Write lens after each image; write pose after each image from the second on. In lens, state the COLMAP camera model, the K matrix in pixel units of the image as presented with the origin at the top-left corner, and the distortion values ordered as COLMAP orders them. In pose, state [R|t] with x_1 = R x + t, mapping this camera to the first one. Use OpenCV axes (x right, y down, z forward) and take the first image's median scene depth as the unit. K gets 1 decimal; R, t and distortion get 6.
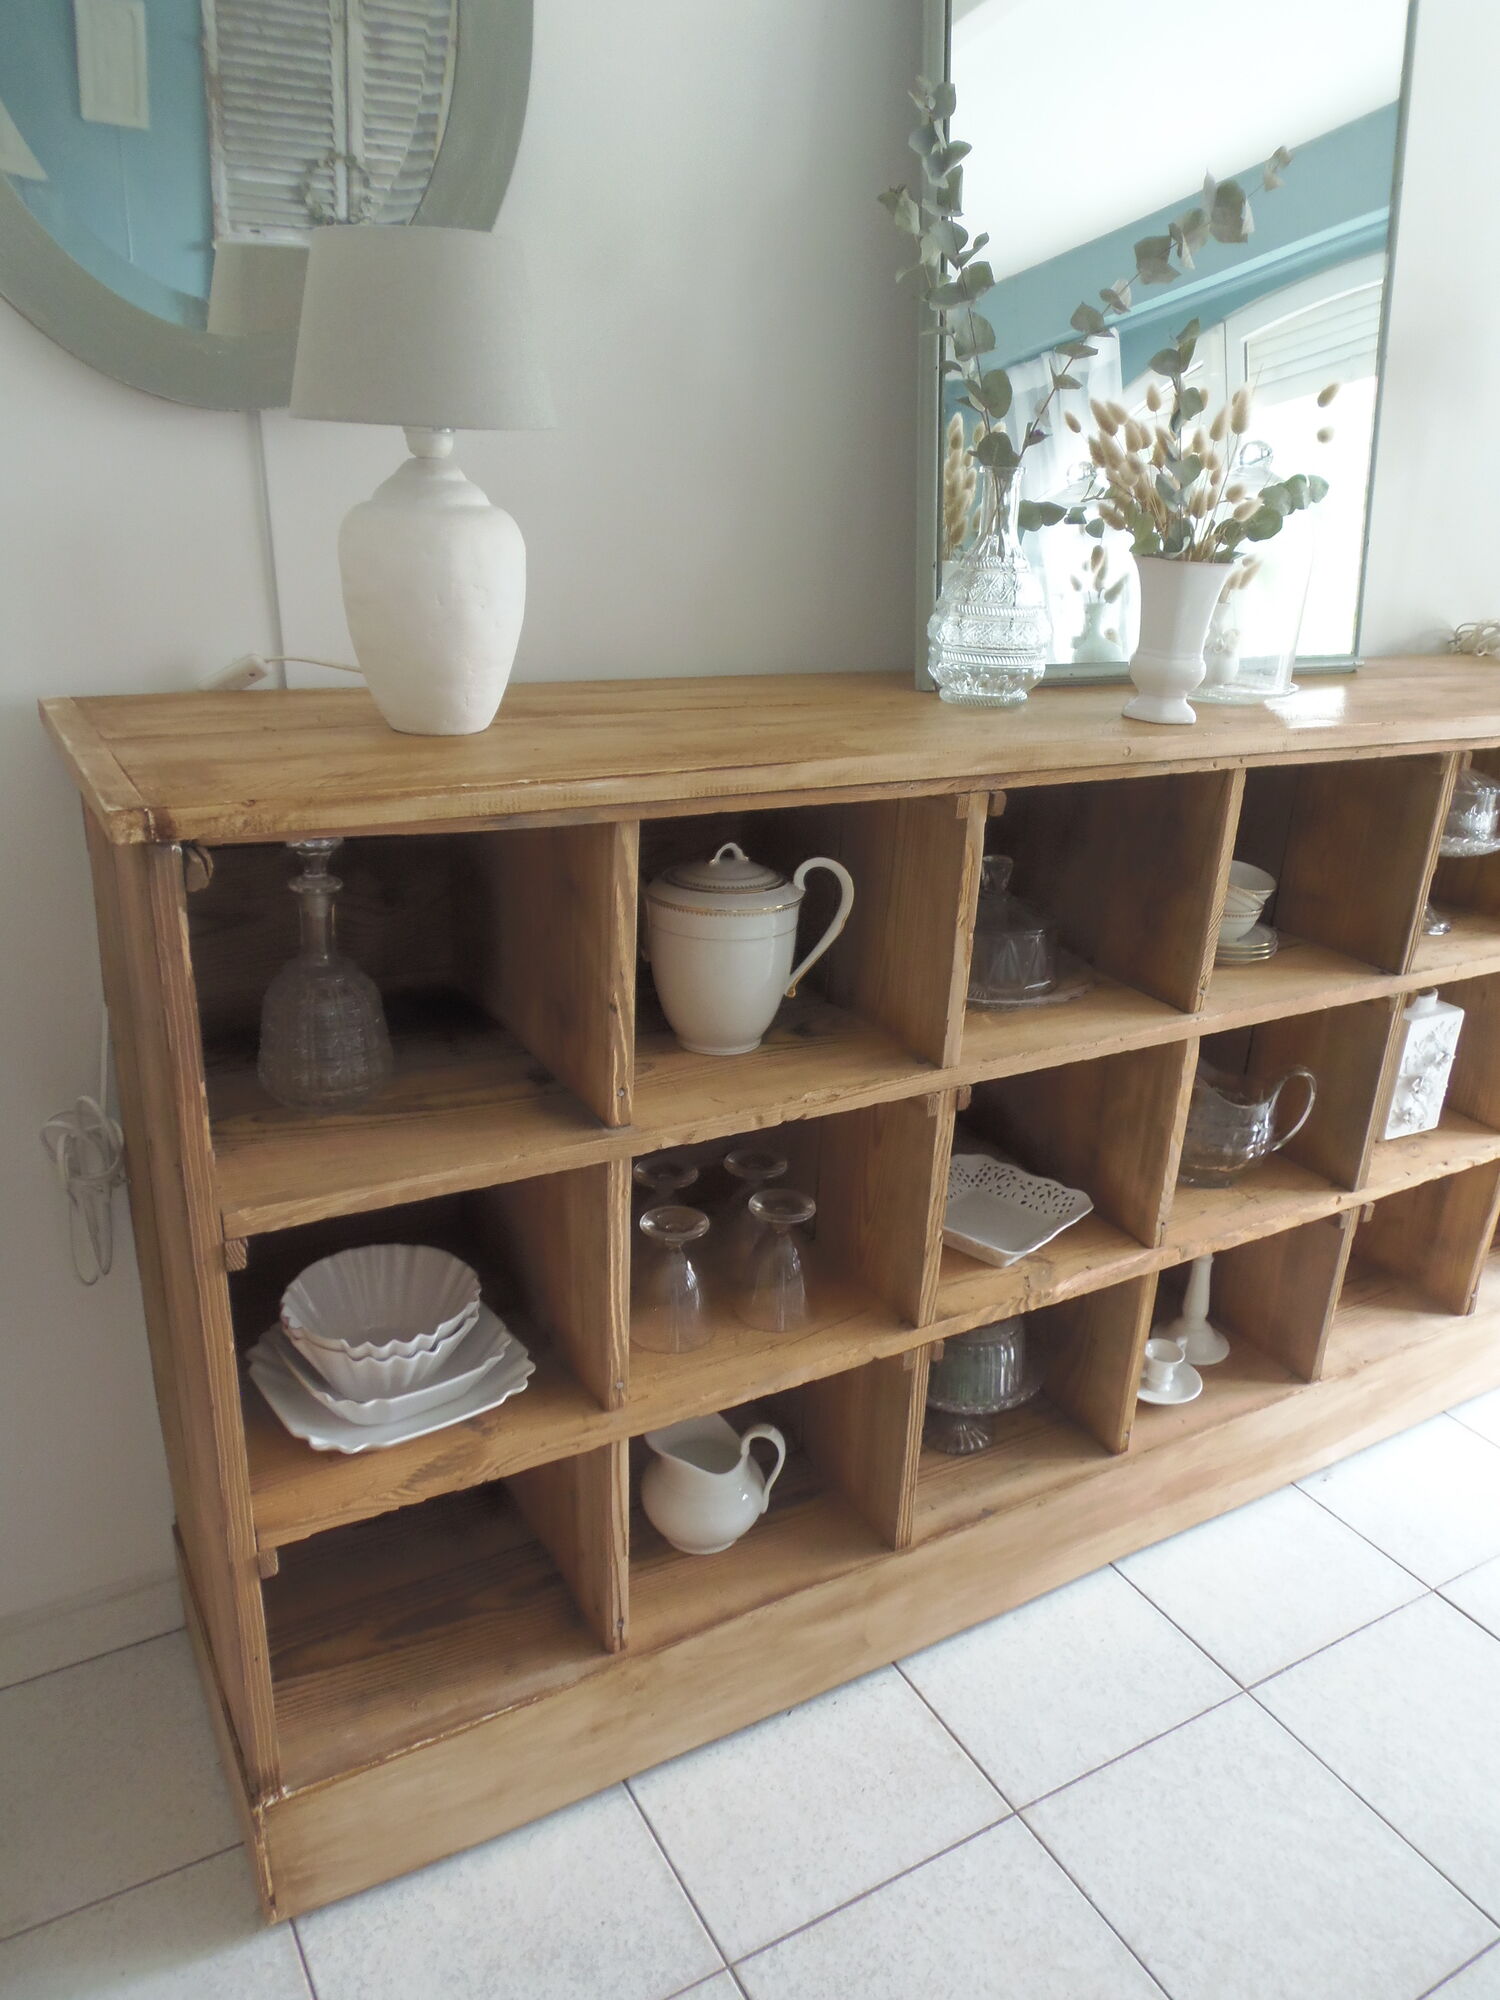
lens RADIAL K [[1458.4, 0, 790.4], [0, 1458.4, 1014.9], [0, 0, 1]] dist [-0.005081, -0.014161]
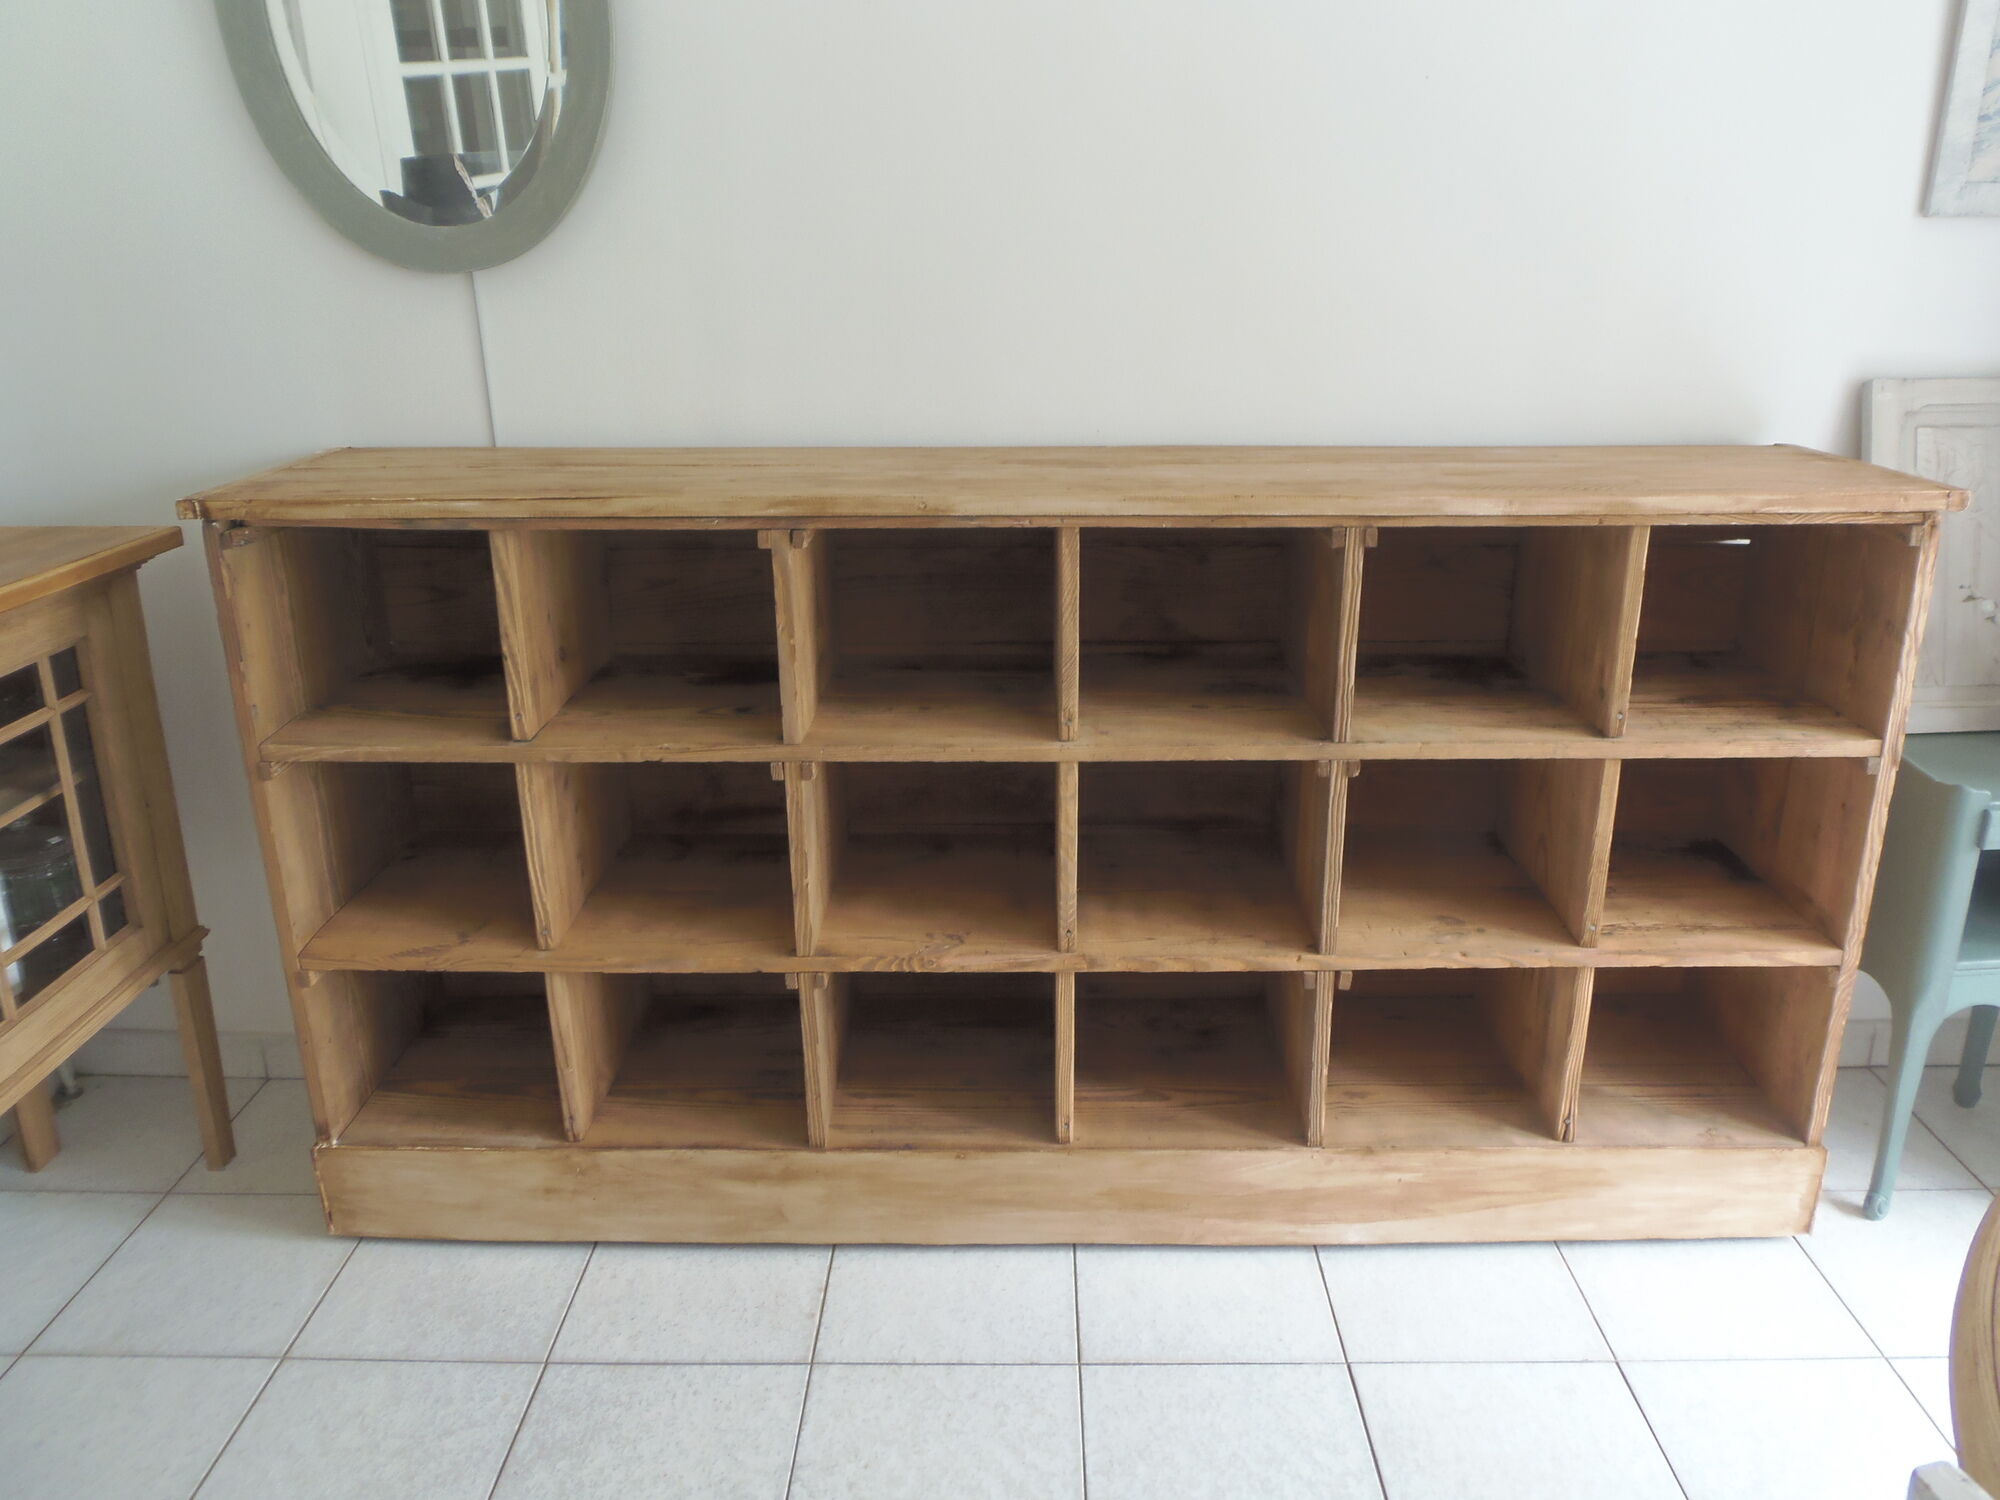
lens RADIAL K [[1458.4, 0, 1008.4], [0, 1458.4, 712.2], [0, 0, 1]] dist [-0.005081, -0.014161]
pose [[0.849403, 0.107771, -0.516623, 0.924003], [-0.143096, 0.989287, -0.028899, 0.017646], [0.507974, 0.098473, 0.855725, -0.007336]]
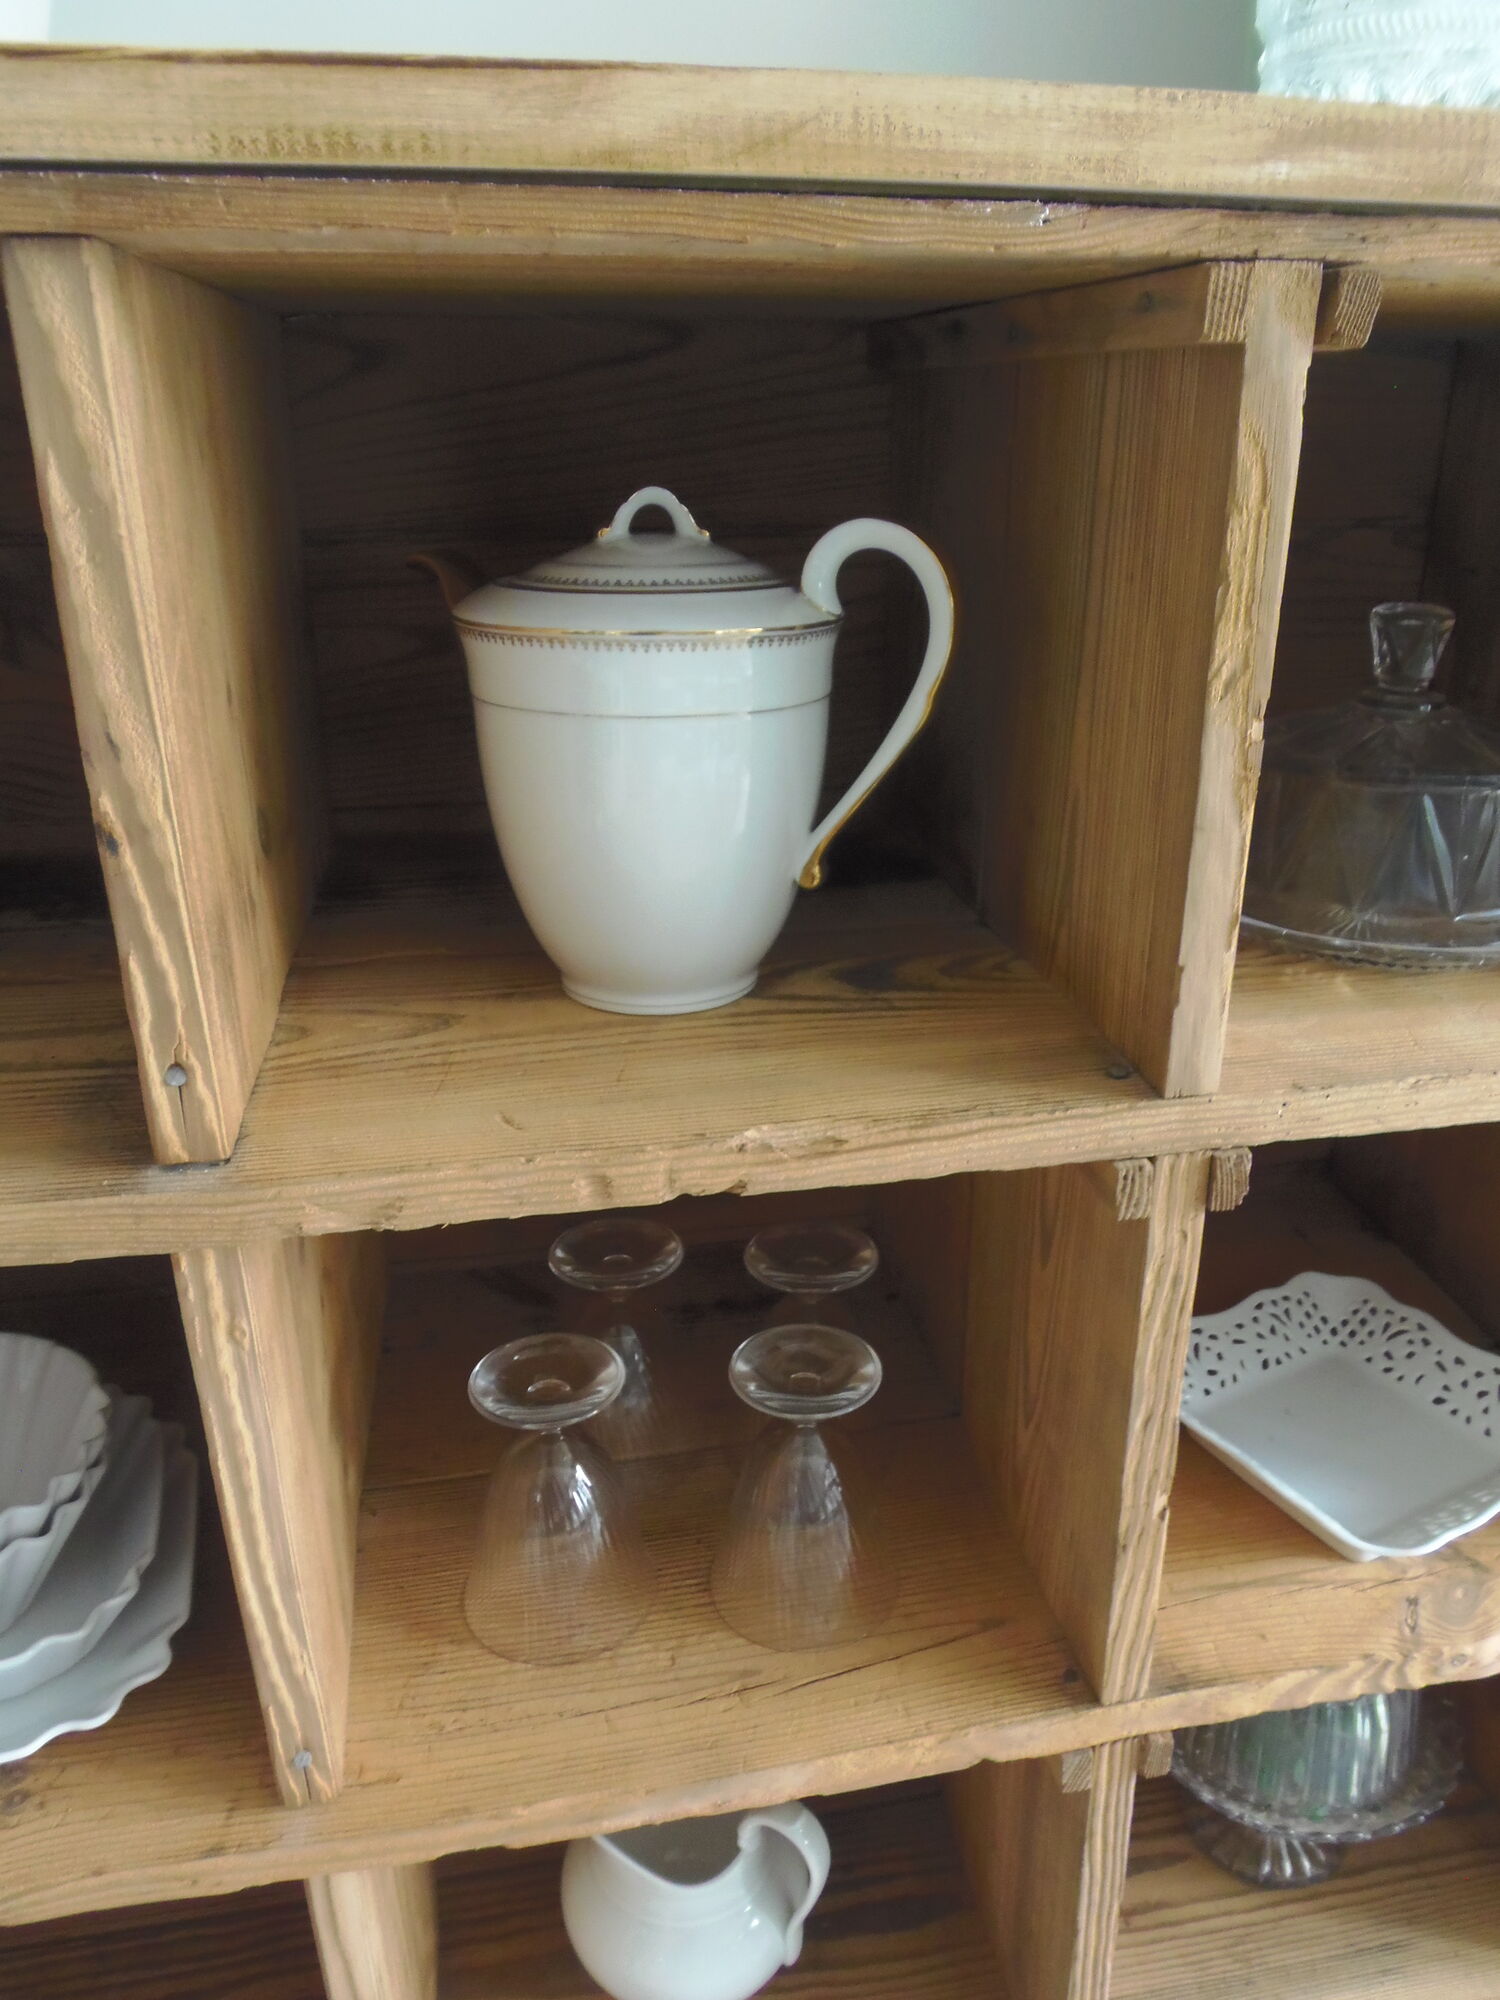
lens RADIAL K [[1458.4, 0, 794.1], [0, 1458.4, 1004.1], [0, 0, 1]] dist [-0.005081, -0.014161]
pose [[0.940472, 0.079149, -0.330525, 0.134446], [-0.077782, 0.996819, 0.017382, 0.013839], [0.330850, 0.009362, 0.943637, 0.607246]]
